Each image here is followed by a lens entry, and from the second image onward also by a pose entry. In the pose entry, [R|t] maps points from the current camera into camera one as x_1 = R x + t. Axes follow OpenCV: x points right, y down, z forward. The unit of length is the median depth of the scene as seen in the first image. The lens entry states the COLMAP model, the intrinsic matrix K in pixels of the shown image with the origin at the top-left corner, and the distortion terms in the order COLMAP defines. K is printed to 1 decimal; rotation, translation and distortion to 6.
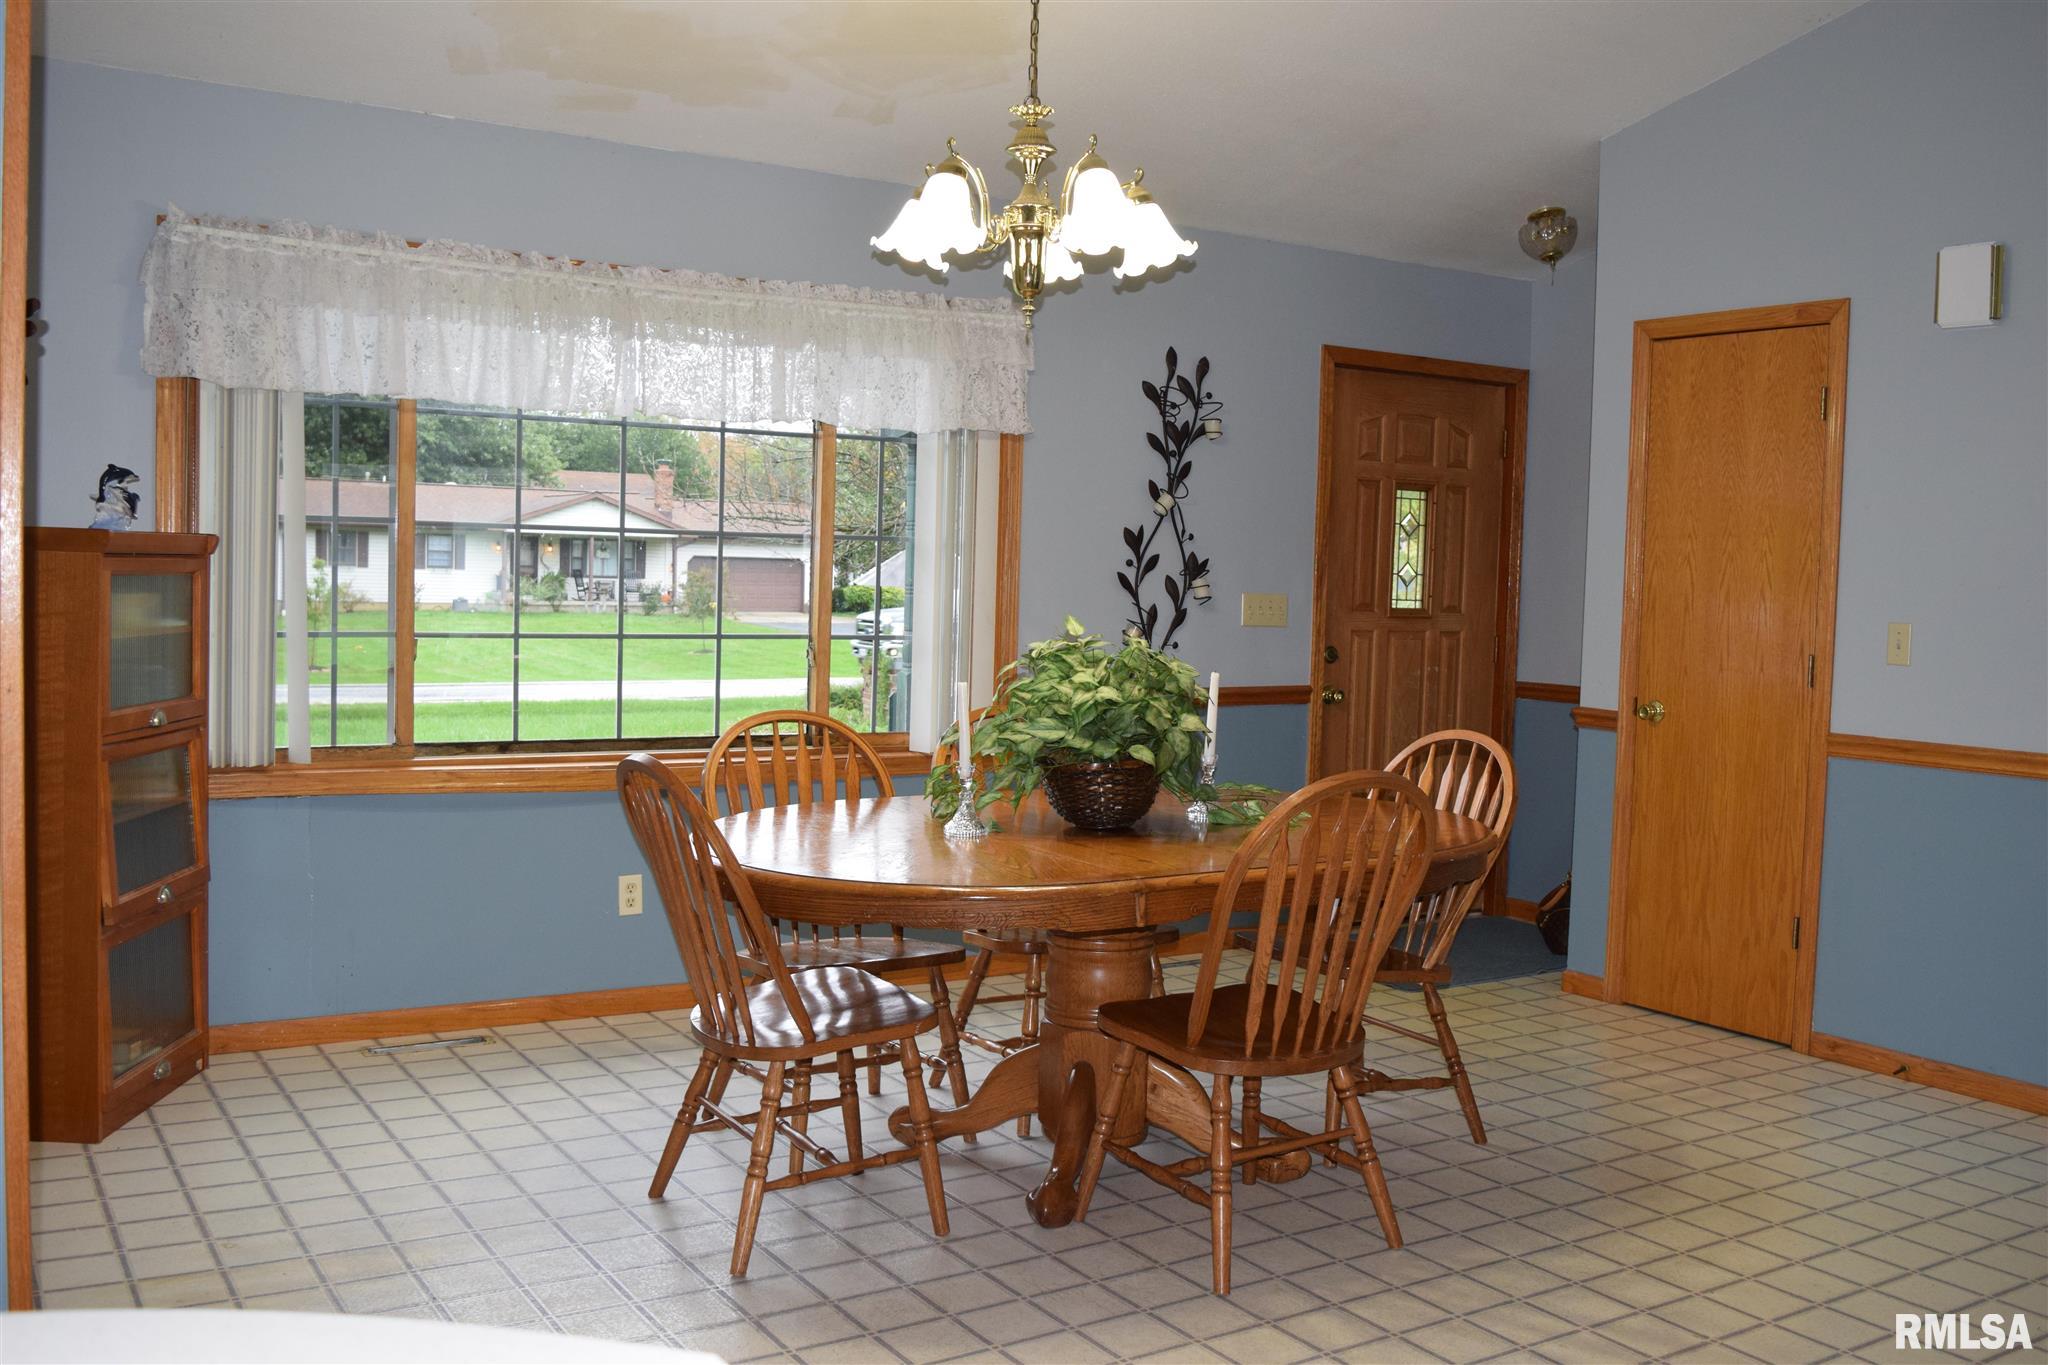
lens RADIAL K [[1858.6, 0, 1027.5], [0, 1858.6, 687.6], [0, 0, 1]] dist [-0.065862, 0.003270]
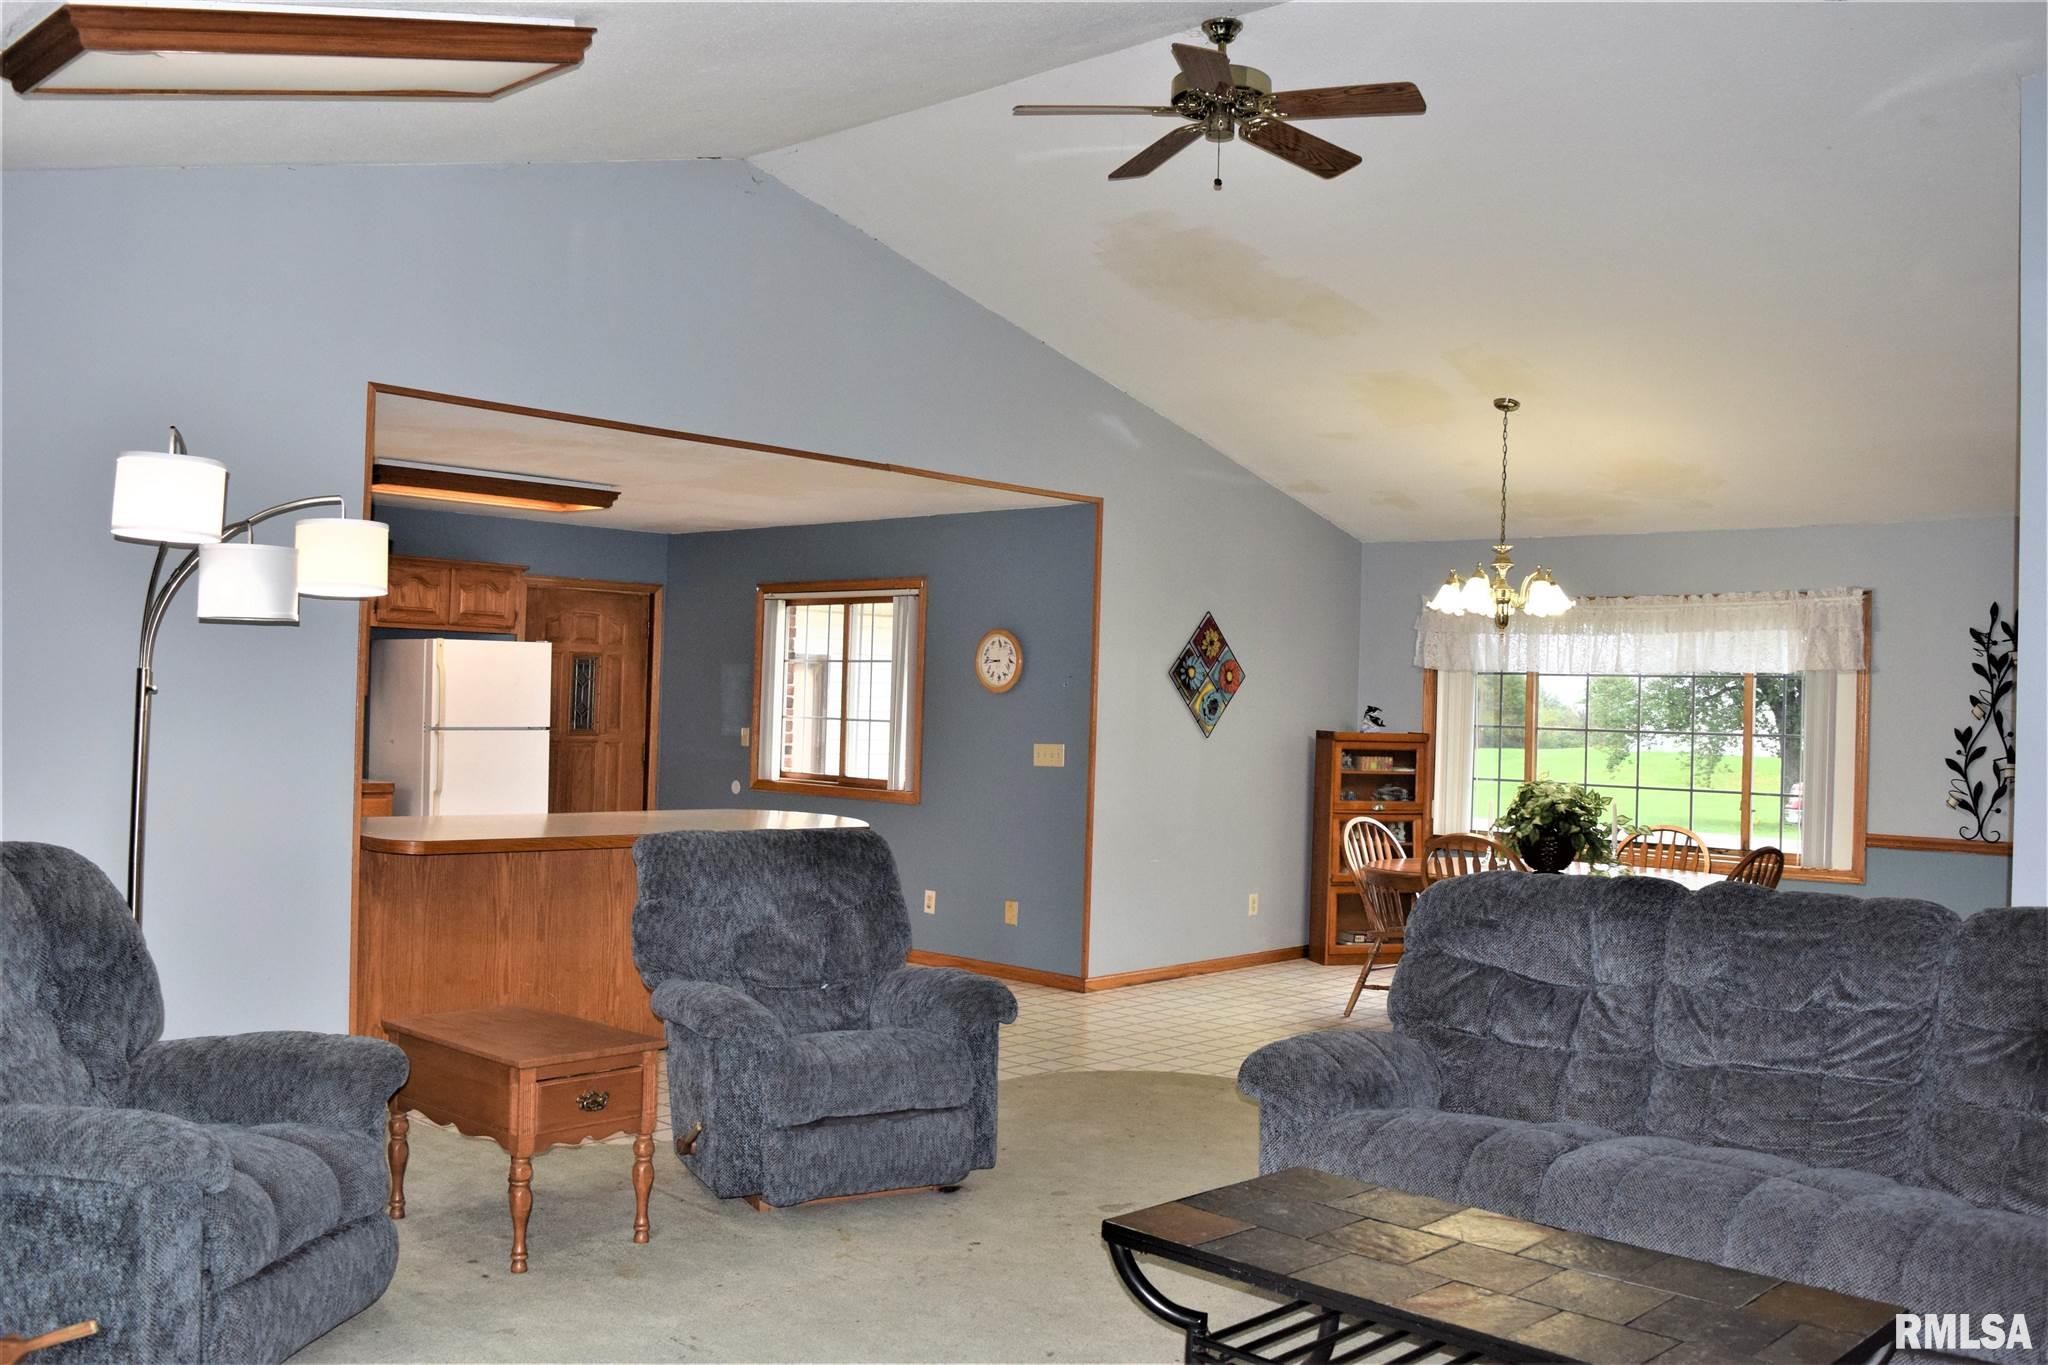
lens RADIAL K [[1784.1, 0, 1032.3], [0, 1784.1, 679.9], [0, 0, 1]] dist [-0.082023, 0.016471]
pose [[0.251787, -0.031386, -0.967274, 1.201264], [-0.081663, 0.995220, -0.053551, 0.009521], [0.964331, 0.092473, 0.248021, -0.050540]]
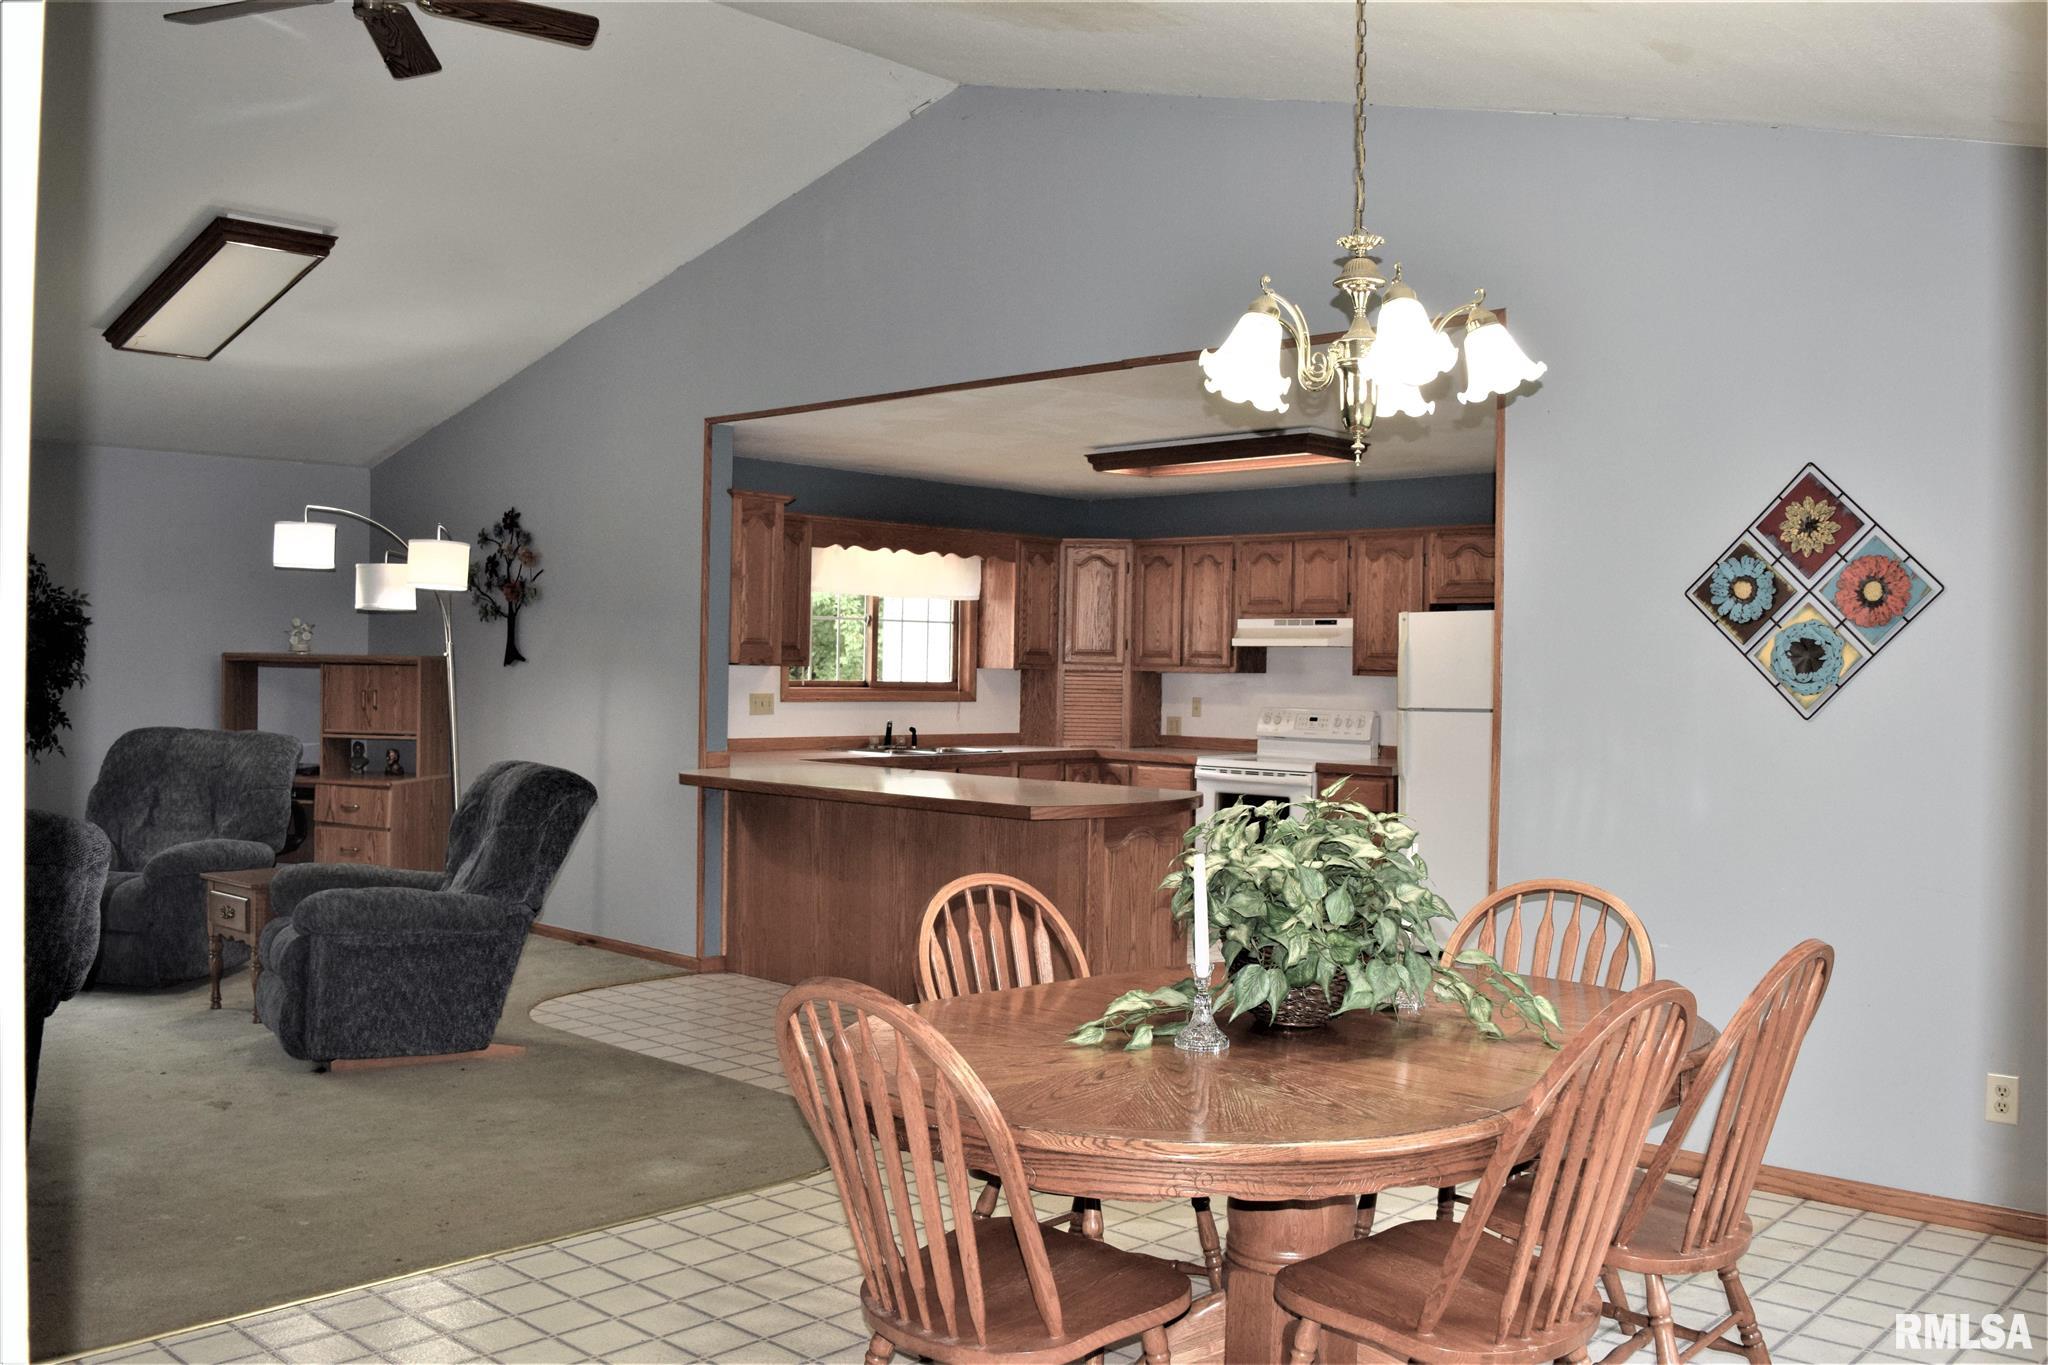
lens RADIAL K [[1784.1, 0, 1031.1], [0, 1784.1, 694.6], [0, 0, 1]] dist [-0.082023, 0.016471]
pose [[-0.965445, -0.039584, -0.257581, 0.242033], [-0.058227, 0.996175, 0.065155, -0.076860], [0.254017, 0.077901, -0.964057, 1.134359]]
